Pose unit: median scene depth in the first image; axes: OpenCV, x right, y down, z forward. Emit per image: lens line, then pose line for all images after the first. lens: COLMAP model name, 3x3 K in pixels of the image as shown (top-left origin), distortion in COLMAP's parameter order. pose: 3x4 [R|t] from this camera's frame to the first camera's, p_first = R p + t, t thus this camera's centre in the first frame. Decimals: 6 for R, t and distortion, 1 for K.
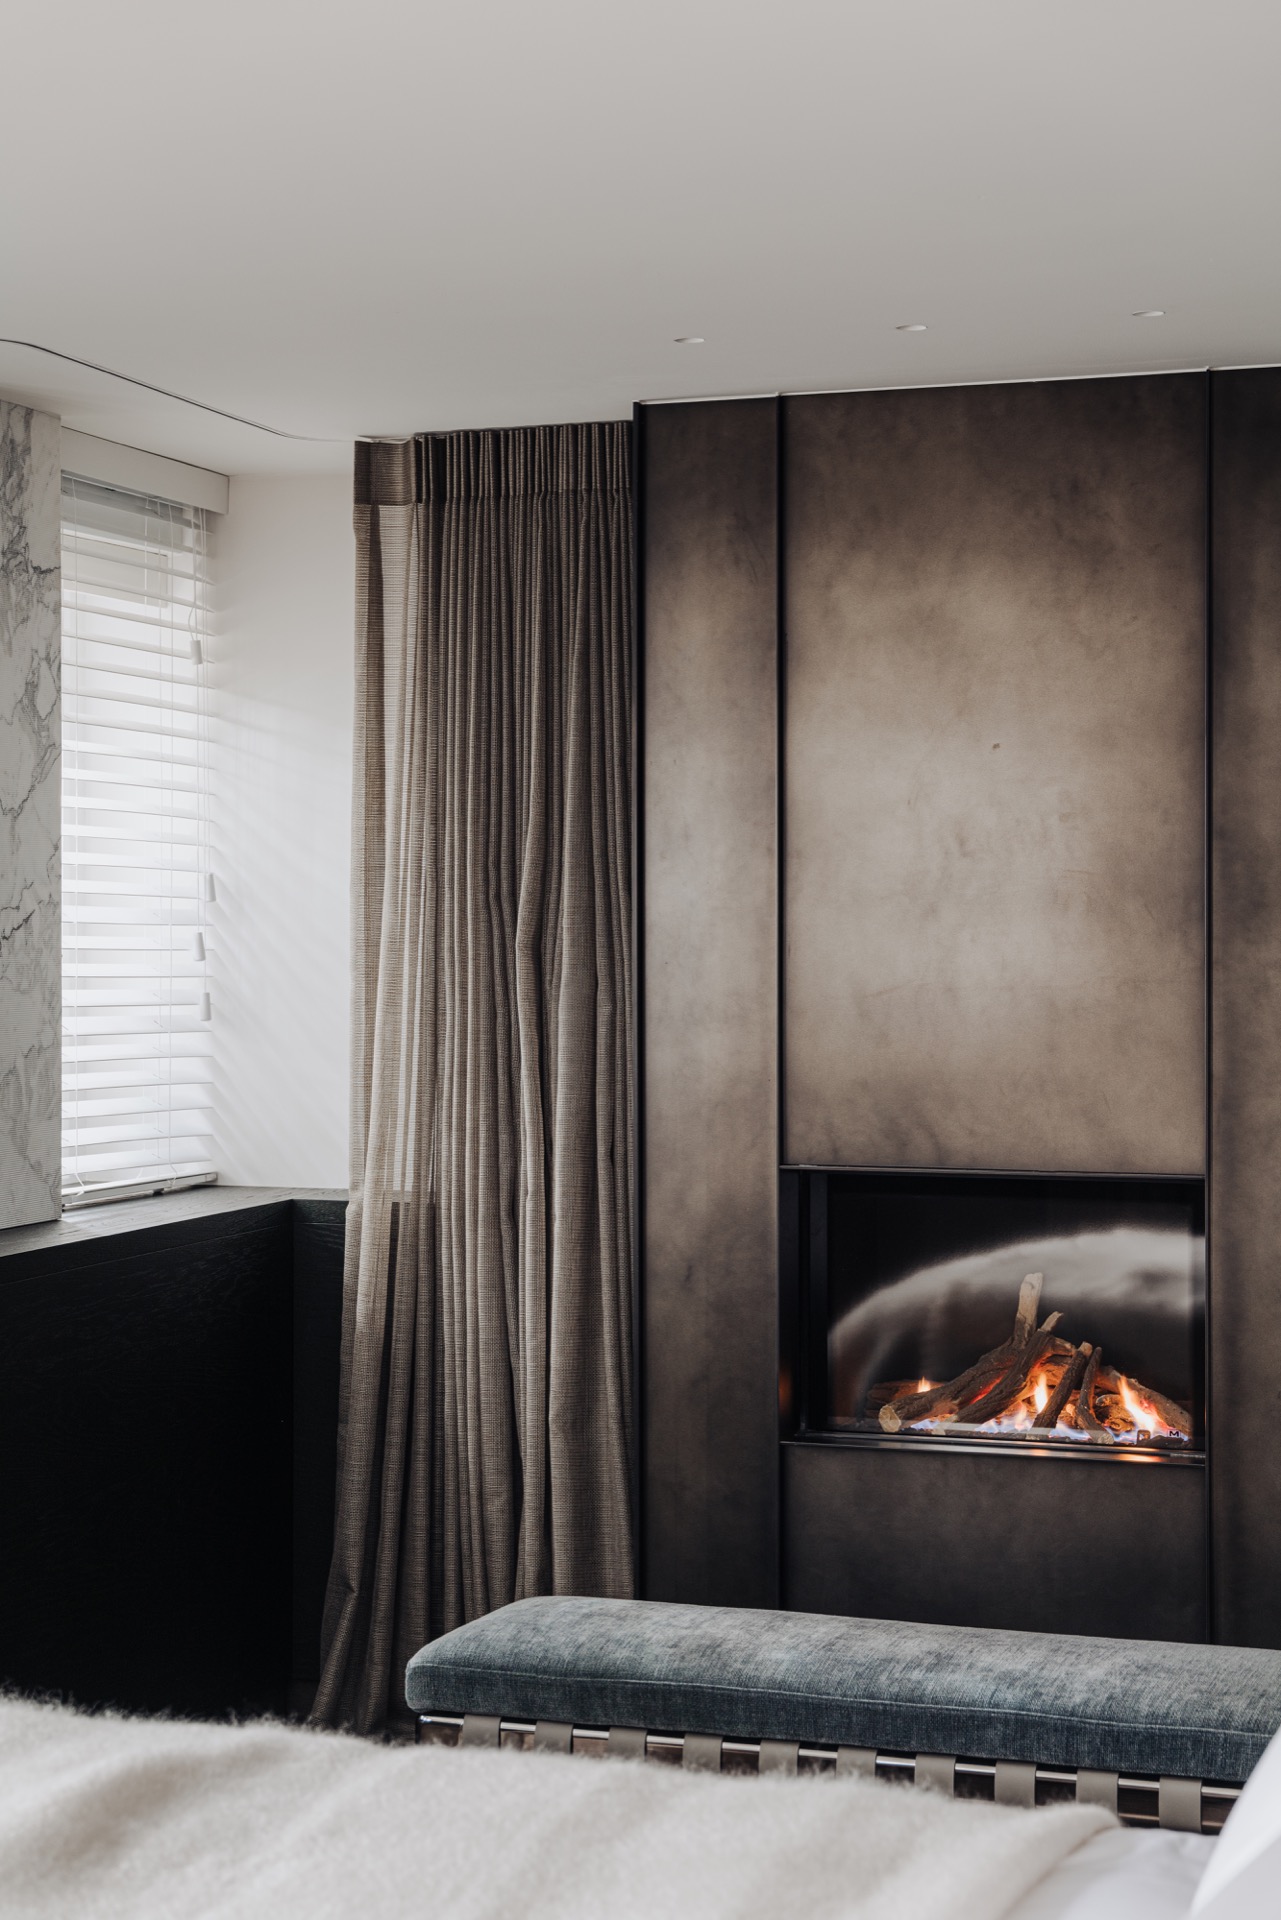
lens RADIAL K [[3331.4, 0, 638.7], [0, 3331.4, 948.3], [0, 0, 1]] dist [0.051912, 0.000000]
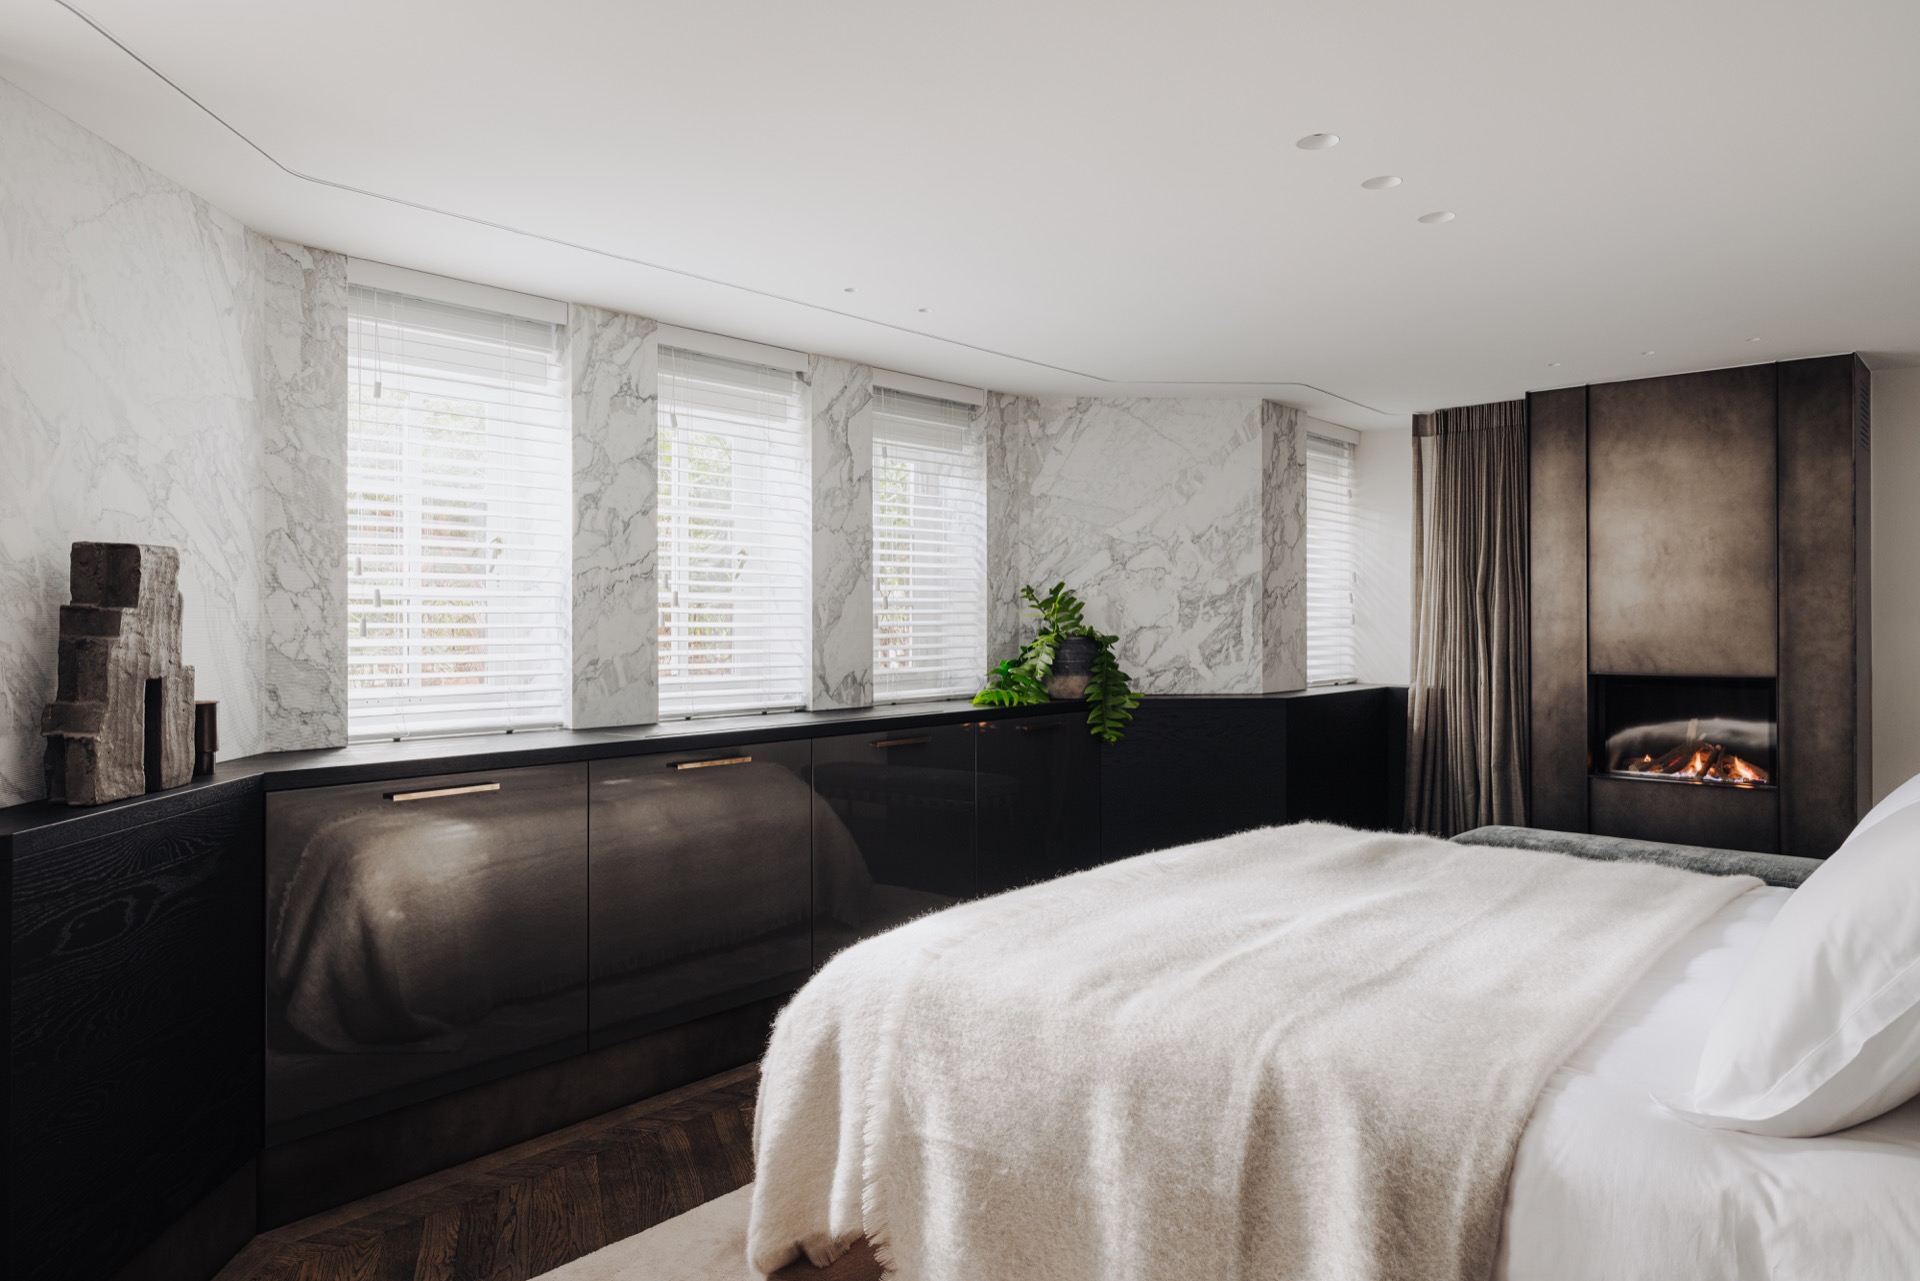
lens RADIAL K [[1228.4, 0, 964.0], [0, 1228.4, 621.8], [0, 0, 1]] dist [0.001207, -0.000046]
pose [[0.925250, -0.002087, -0.379352, -0.045795], [-0.001064, 0.999967, -0.008097, 0.032595], [0.379356, 0.007895, 0.925217, -0.099824]]
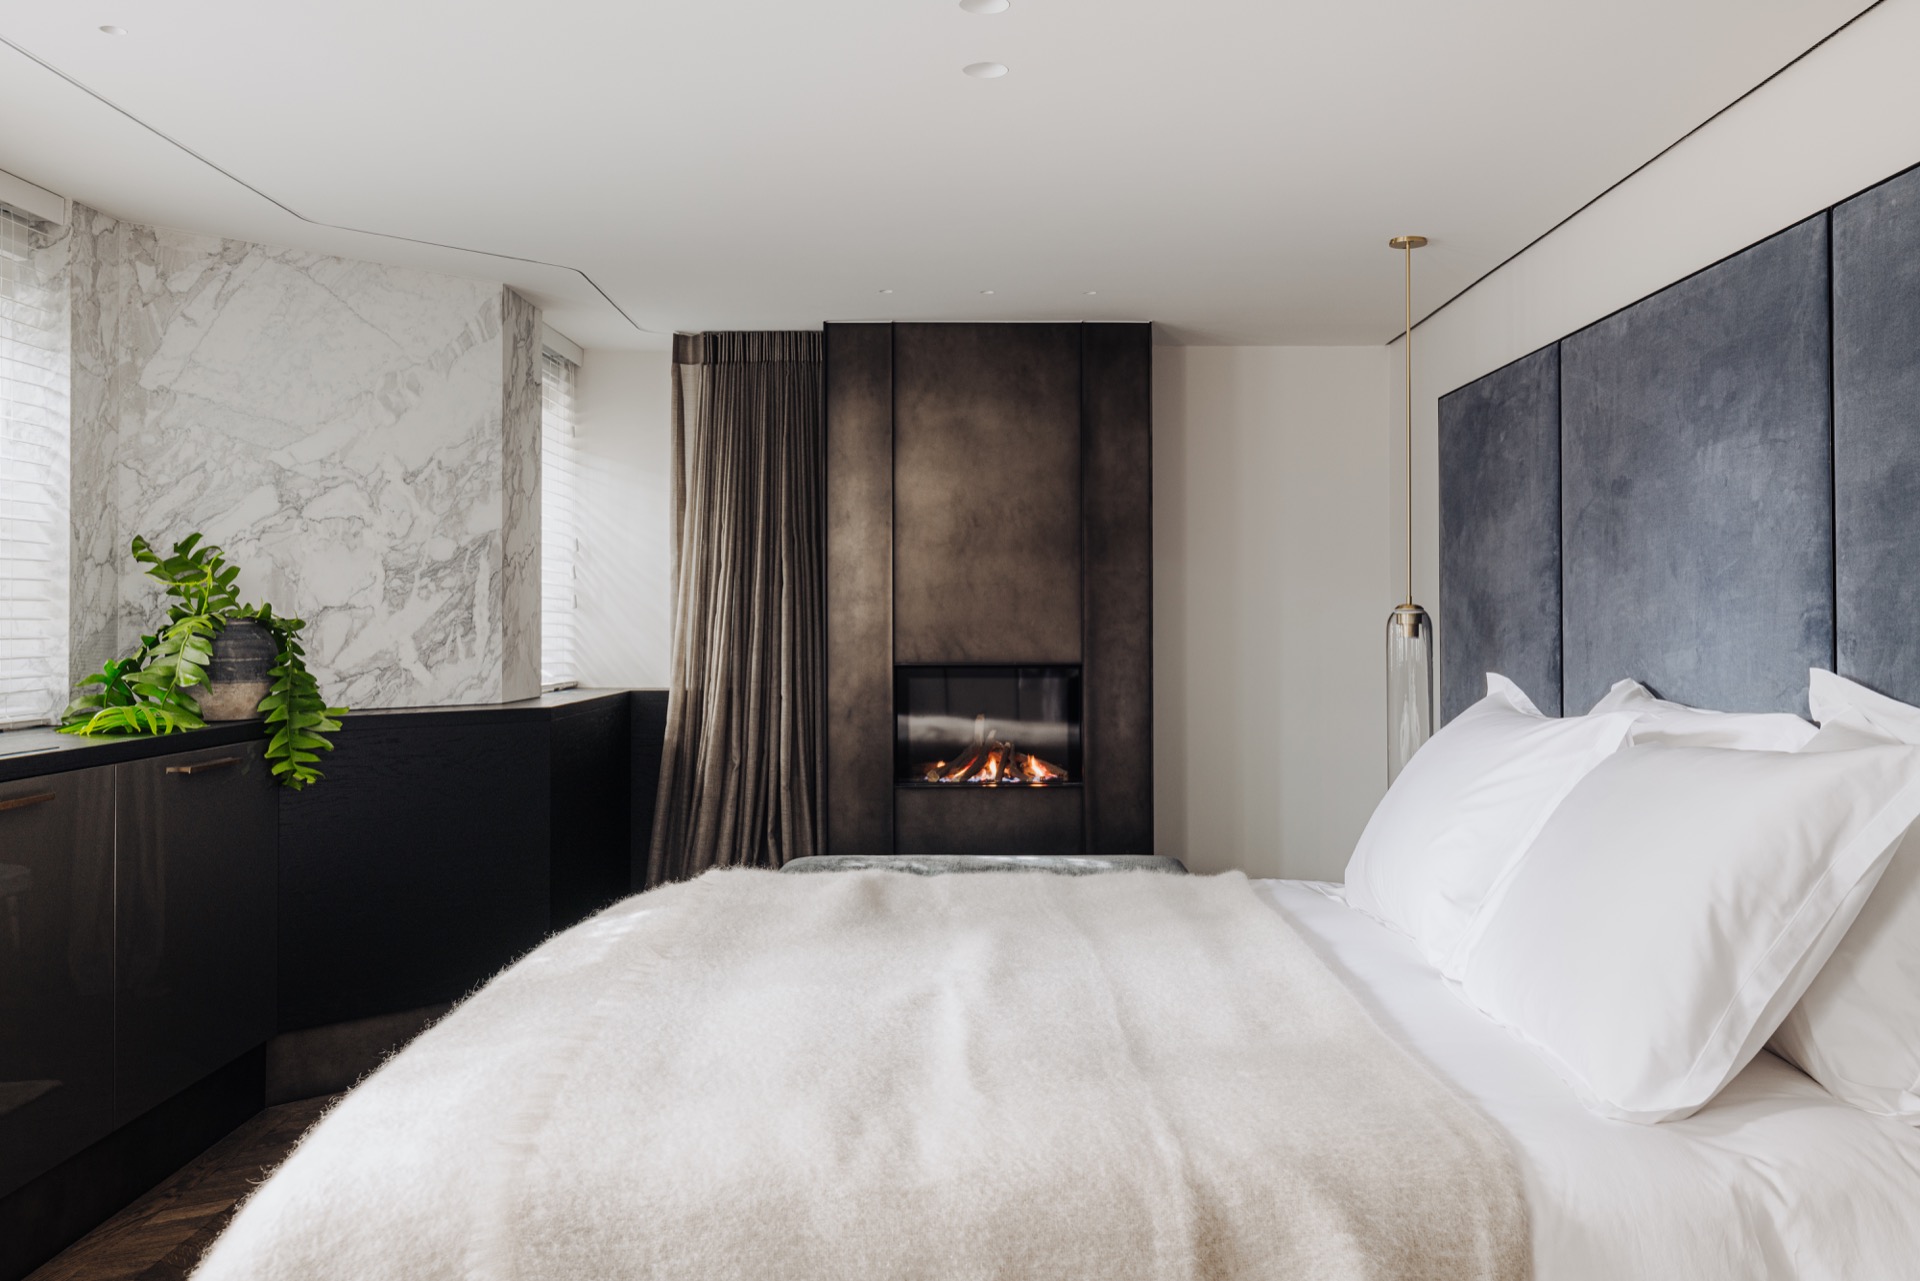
lens RADIAL K [[1586.9, 0, 1006.8], [0, 1586.9, 613.9], [0, 0, 1]] dist [-0.003614, 0.007813]
pose [[0.938323, 0.000371, 0.345759, -0.252102], [0.004542, 0.999900, -0.013399, 0.045619], [-0.345730, 0.014143, 0.938228, -0.029475]]
